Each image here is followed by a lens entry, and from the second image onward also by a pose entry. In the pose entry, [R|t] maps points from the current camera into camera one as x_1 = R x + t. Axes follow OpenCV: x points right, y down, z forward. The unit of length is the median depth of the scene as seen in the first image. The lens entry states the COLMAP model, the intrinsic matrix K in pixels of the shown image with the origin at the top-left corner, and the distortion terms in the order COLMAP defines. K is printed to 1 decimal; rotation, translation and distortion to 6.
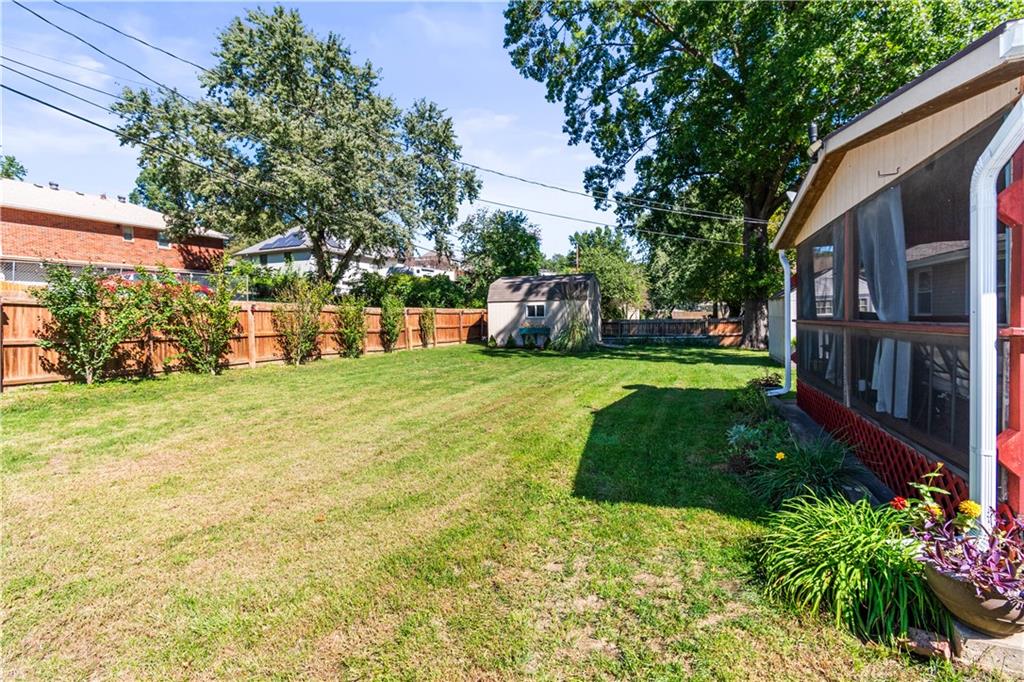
lens RADIAL K [[457.4, 0, 511.6], [0, 457.4, 328.4], [0, 0, 1]] dist [0.000248, 0.000055]
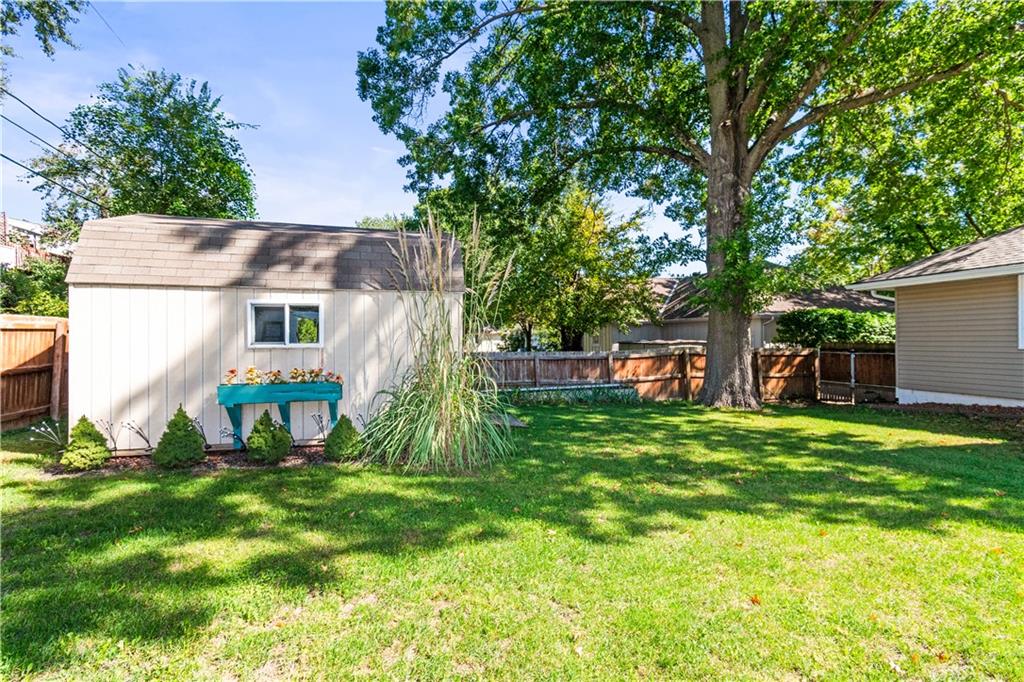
lens RADIAL K [[465.3, 0, 512.0], [0, 465.3, 341.0], [0, 0, 1]] dist [0.000038, 0.000120]
pose [[0.796104, 0.016422, 0.604936, -0.013464], [0.005461, 0.999396, -0.034316, -0.015089], [-0.605135, 0.030623, 0.795534, 0.662889]]
